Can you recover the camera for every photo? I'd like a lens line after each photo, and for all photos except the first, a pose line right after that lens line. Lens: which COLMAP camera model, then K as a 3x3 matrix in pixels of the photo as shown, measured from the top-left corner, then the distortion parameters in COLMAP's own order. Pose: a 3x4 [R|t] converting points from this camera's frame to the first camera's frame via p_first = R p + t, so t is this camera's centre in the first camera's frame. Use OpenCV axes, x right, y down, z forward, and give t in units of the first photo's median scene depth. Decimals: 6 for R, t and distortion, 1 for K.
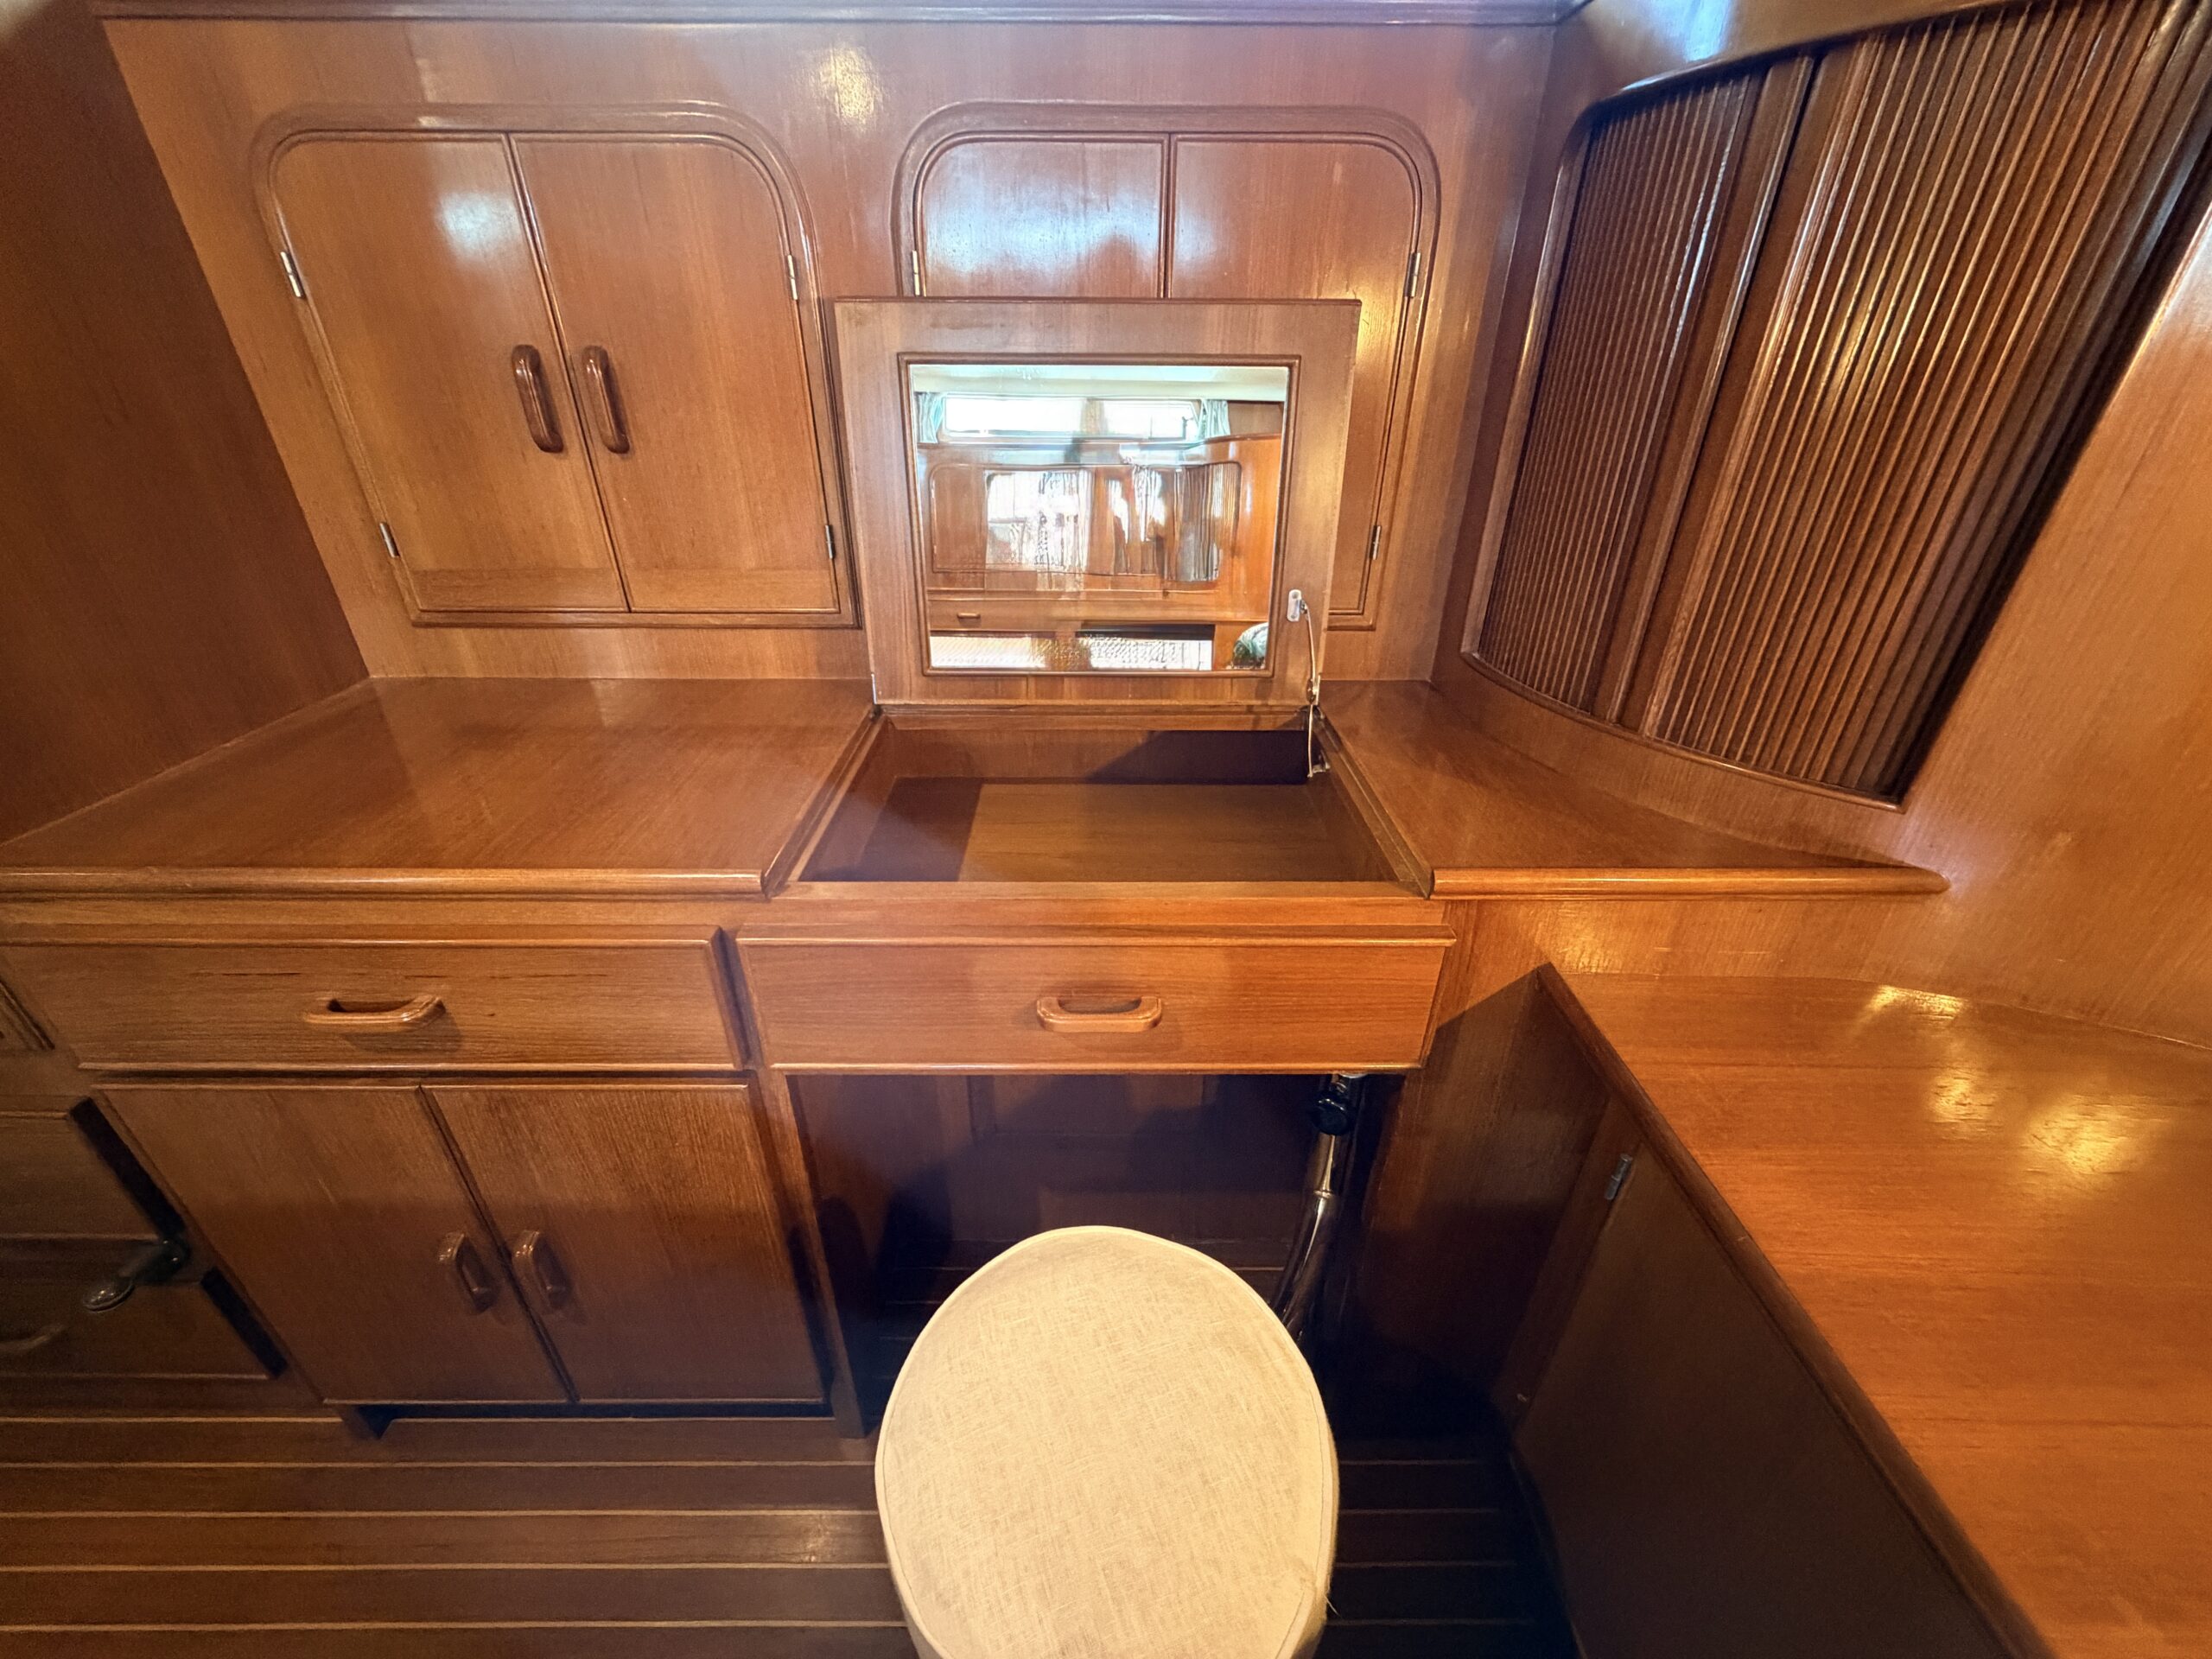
lens RADIAL K [[882.4, 0, 1101.9], [0, 882.4, 841.6], [0, 0, 1]] dist [0.002285, 0.000290]
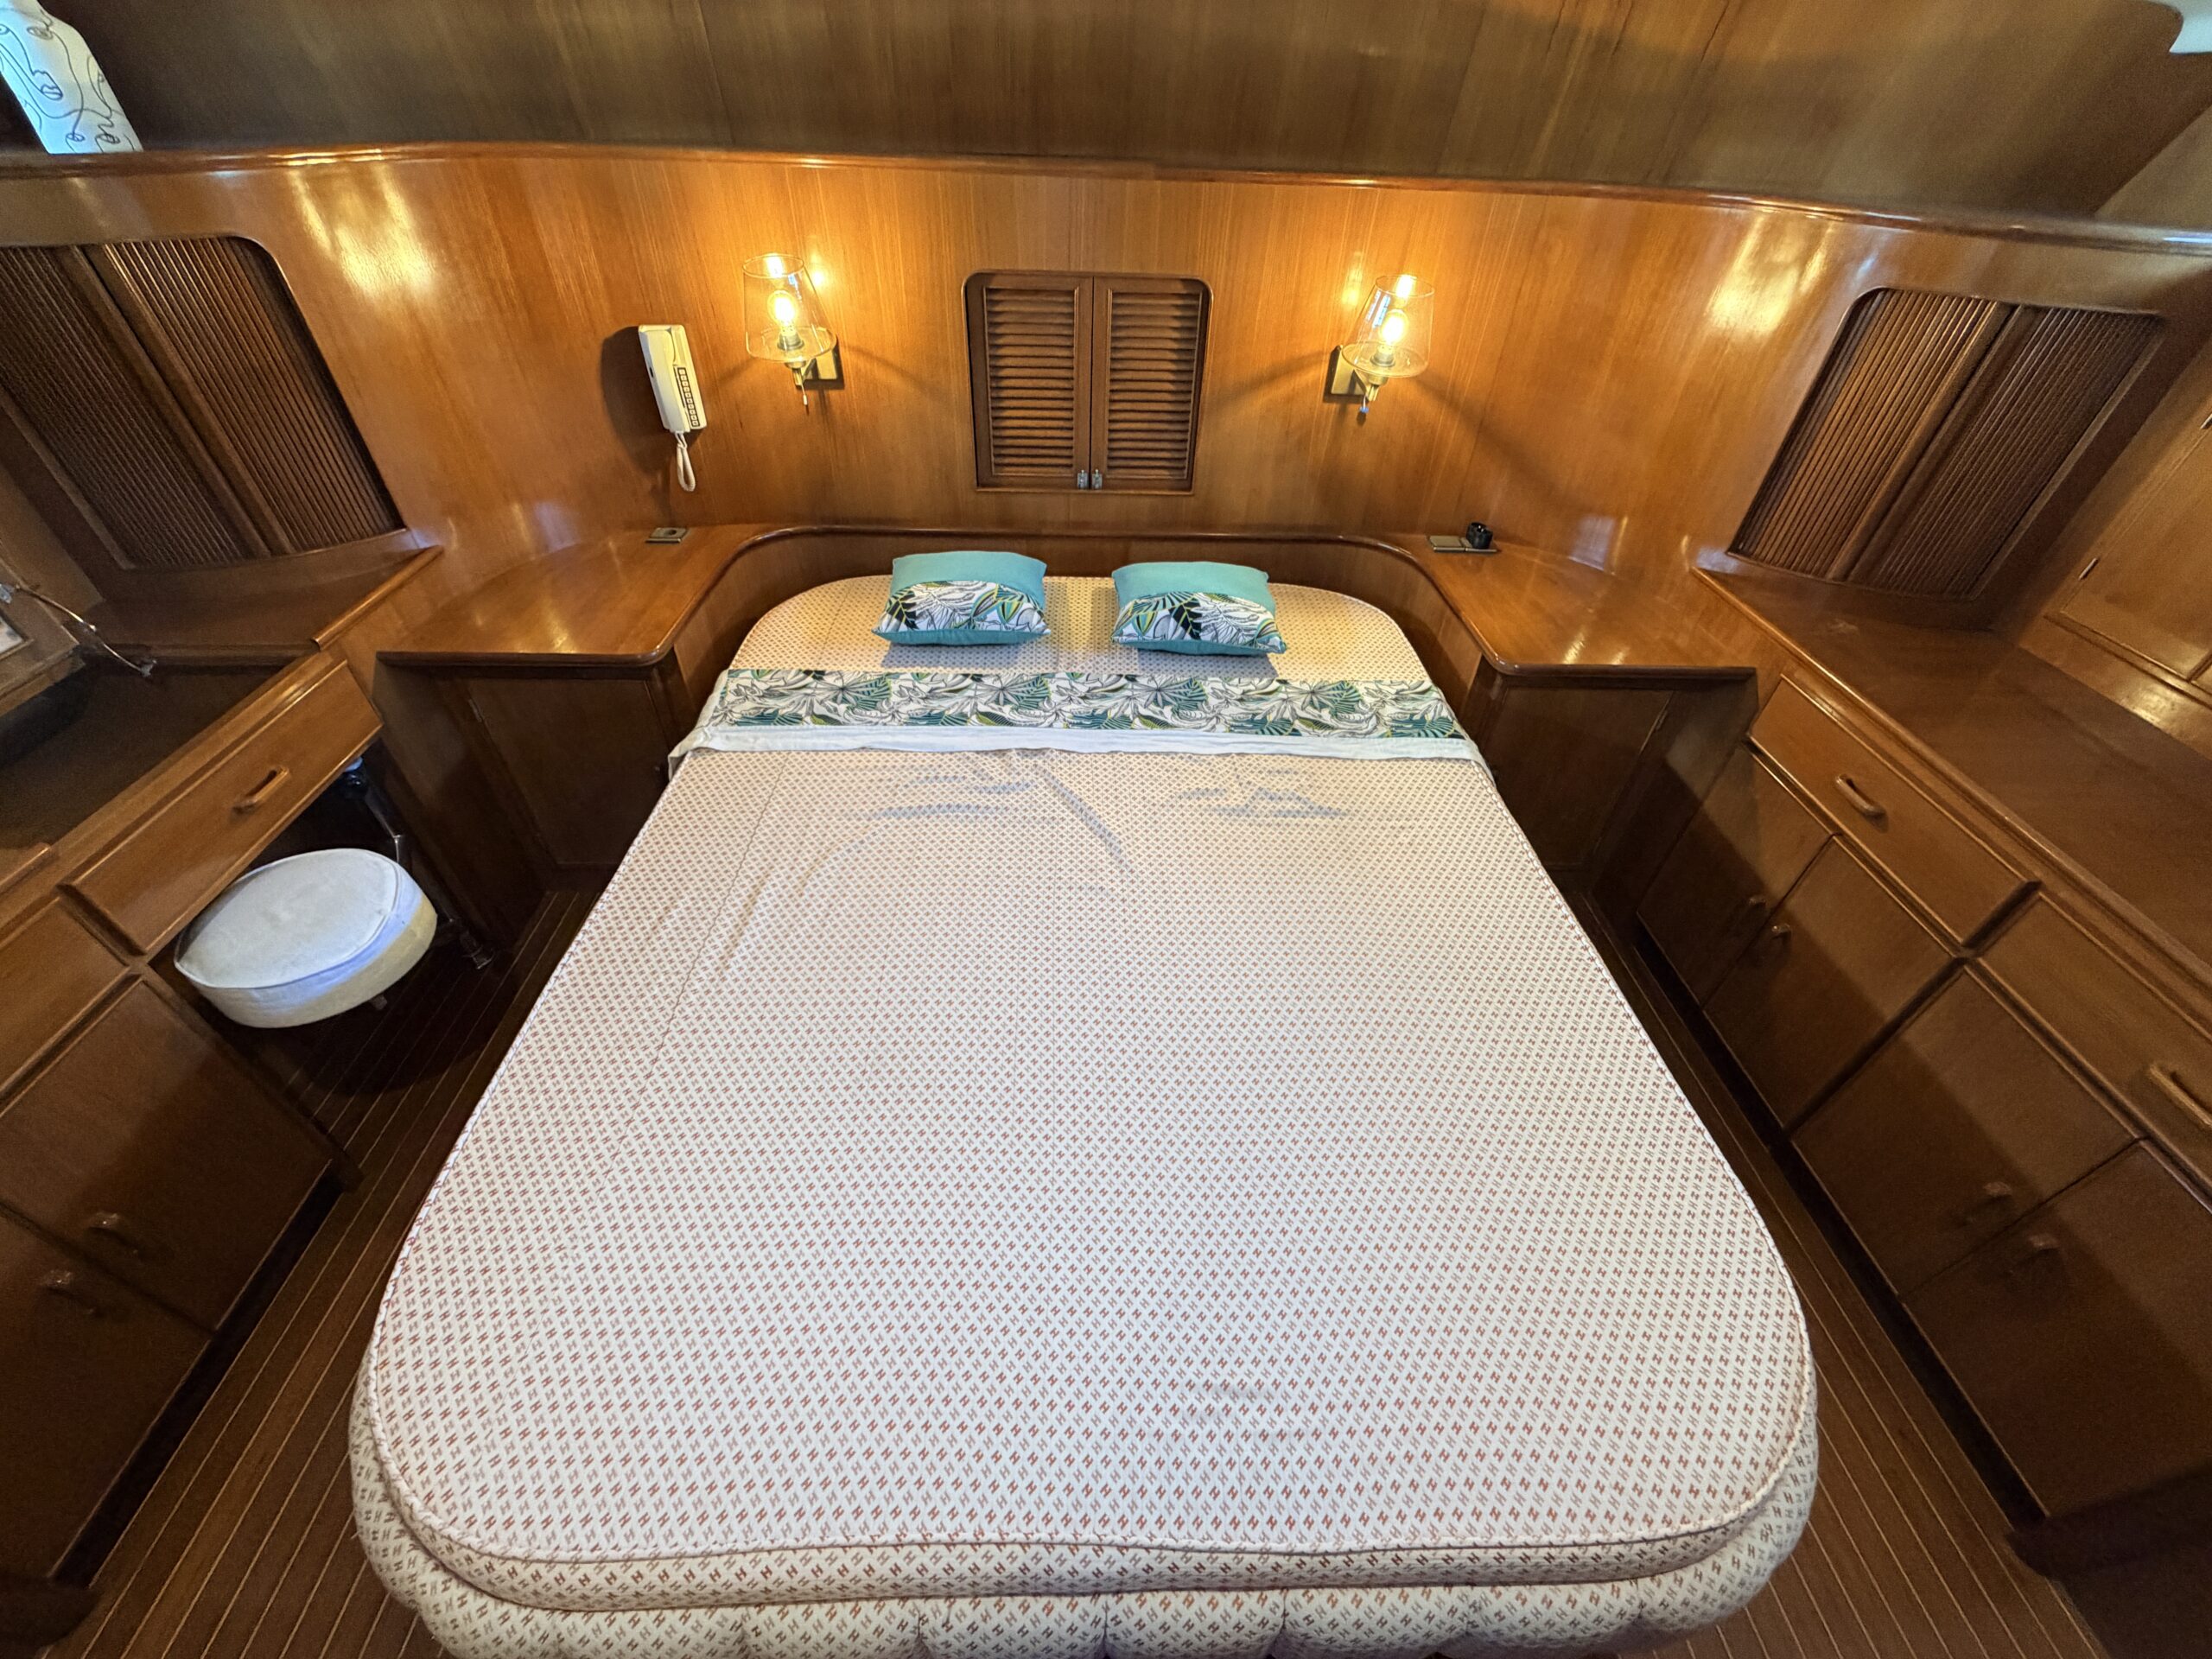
lens RADIAL K [[882.4, 0, 1103.1], [0, 882.4, 826.3], [0, 0, 1]] dist [0.002285, 0.000290]
pose [[-0.027813, -0.654057, 0.755934, -1.441419], [0.466544, 0.660315, 0.588491, -0.030024], [-0.884061, 0.369044, 0.286780, -1.051874]]
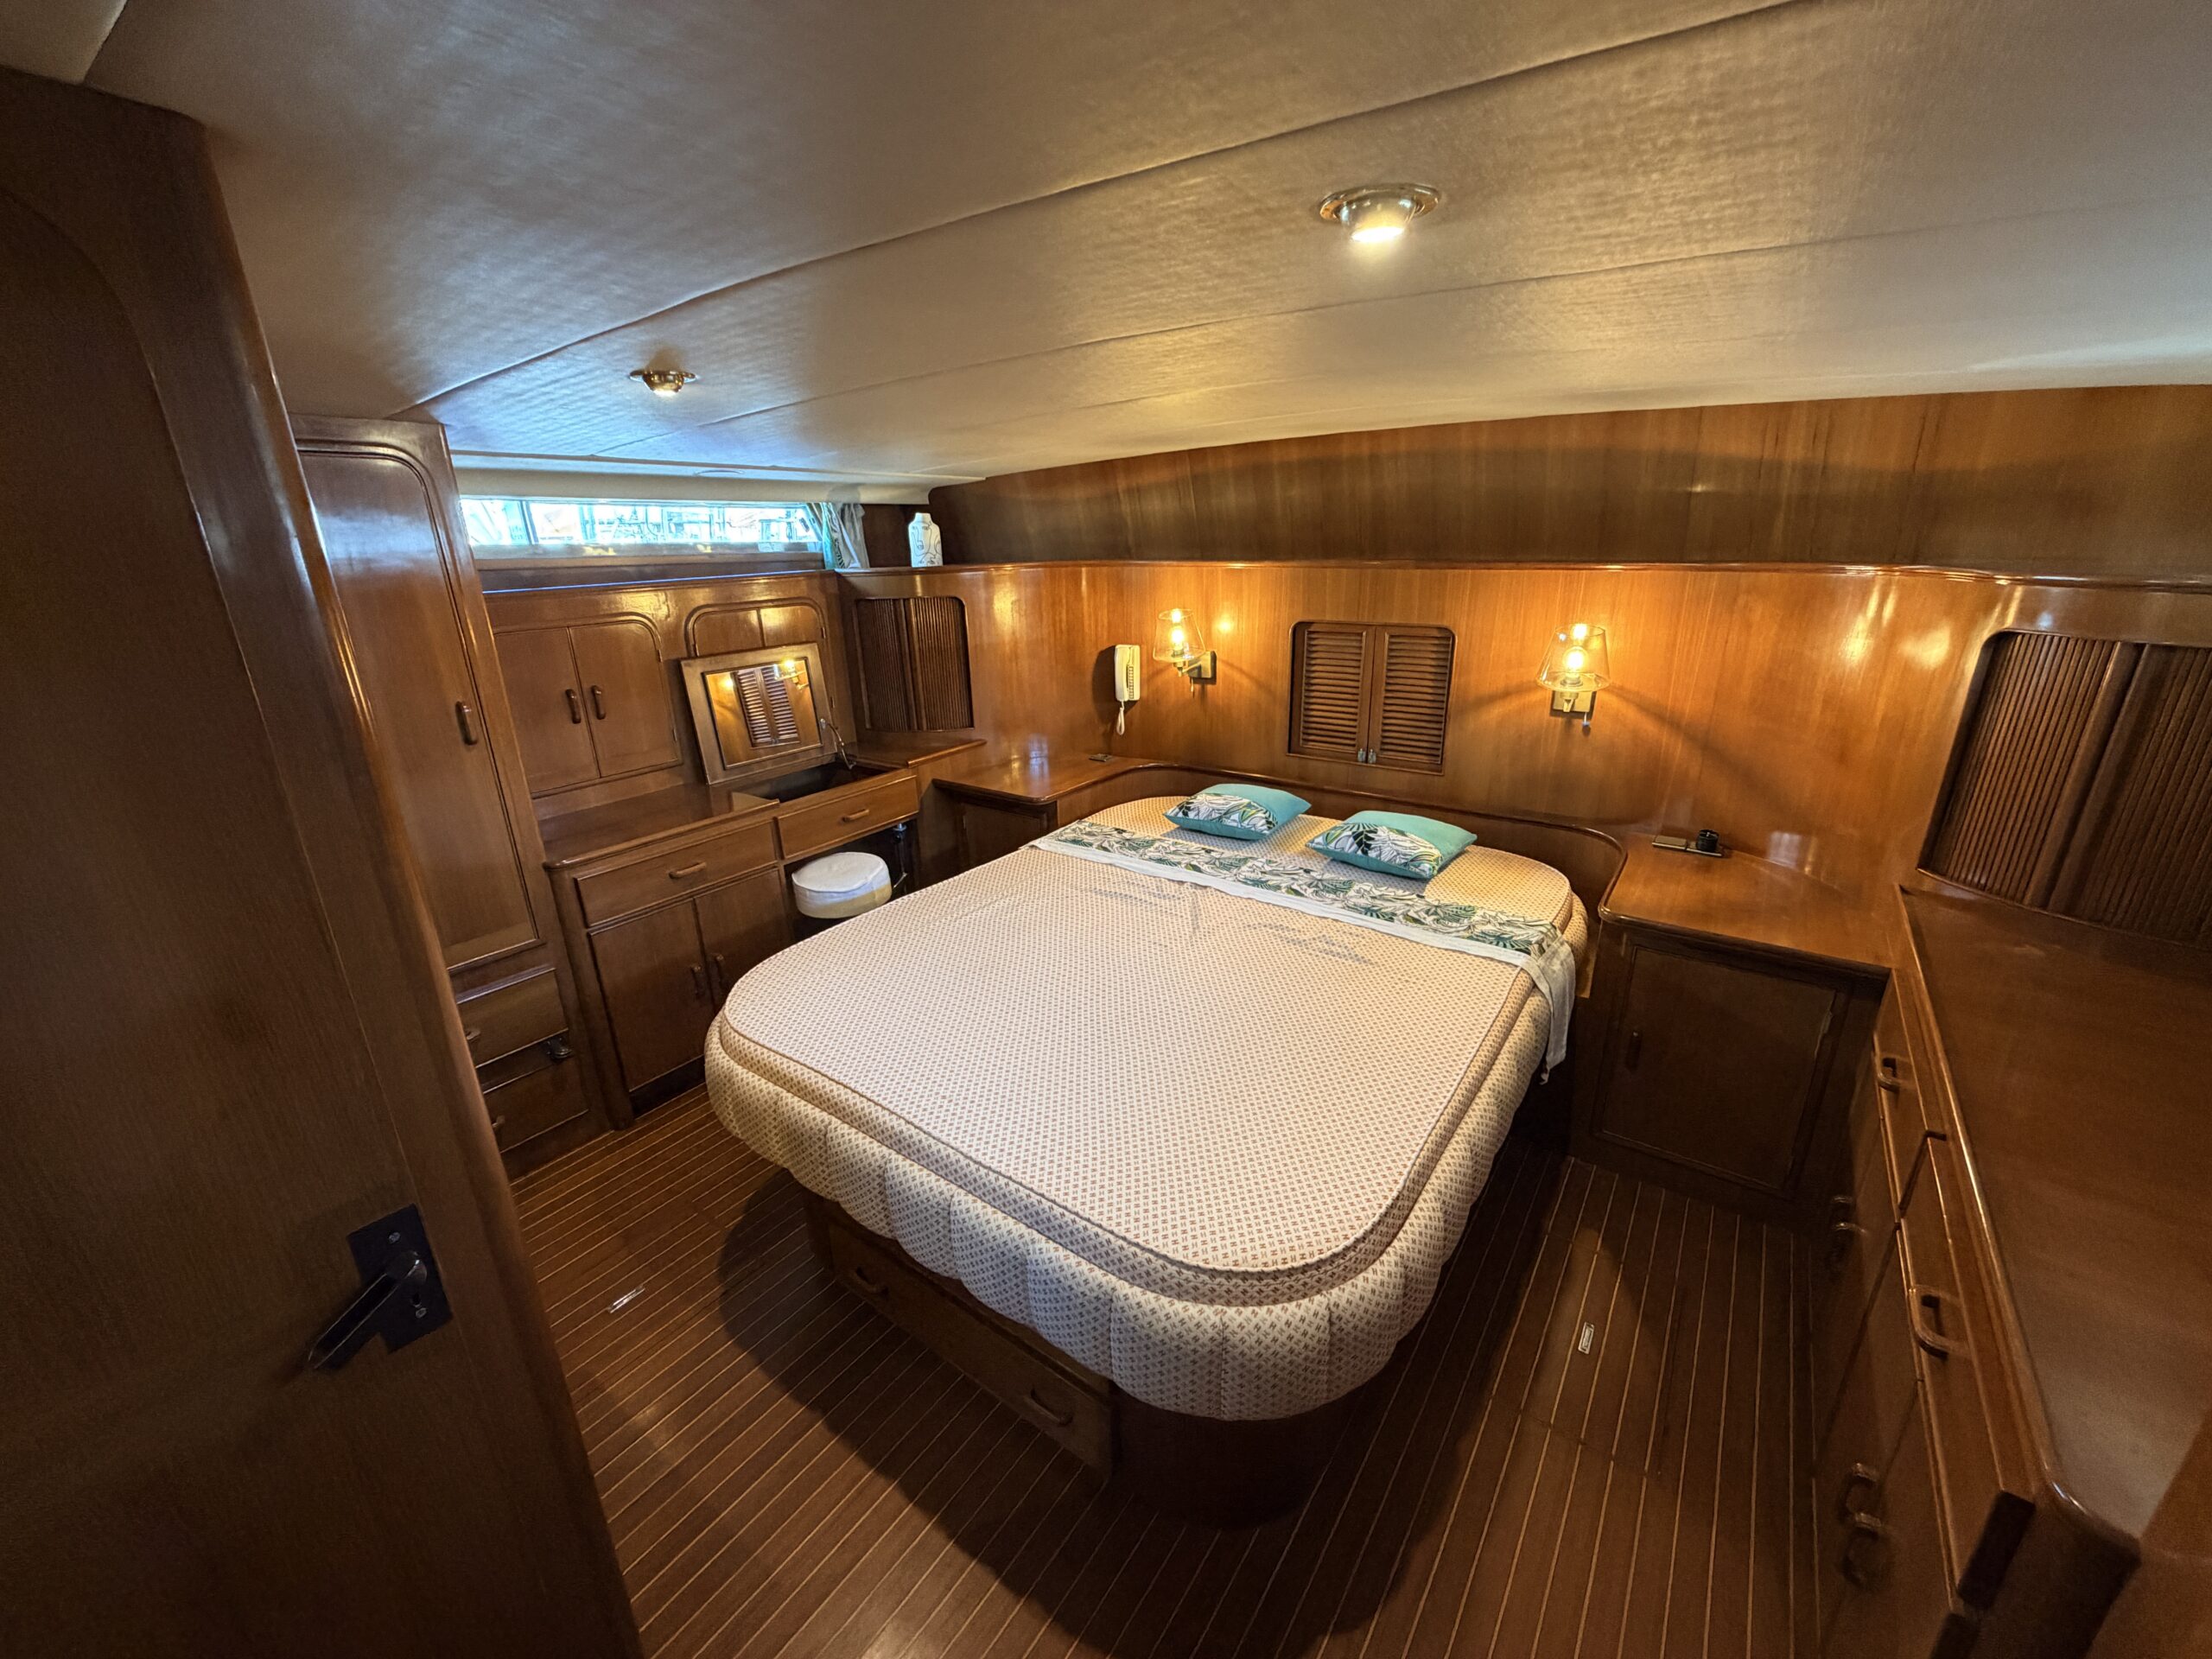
lens RADIAL K [[882.4, 0, 1106.0], [0, 882.4, 836.0], [0, 0, 1]] dist [0.002285, 0.000290]
pose [[0.588997, -0.285662, 0.755962, -2.223623], [0.422461, 0.906283, 0.013310, 0.653264], [-0.688918, 0.311525, 0.654480, -2.214011]]
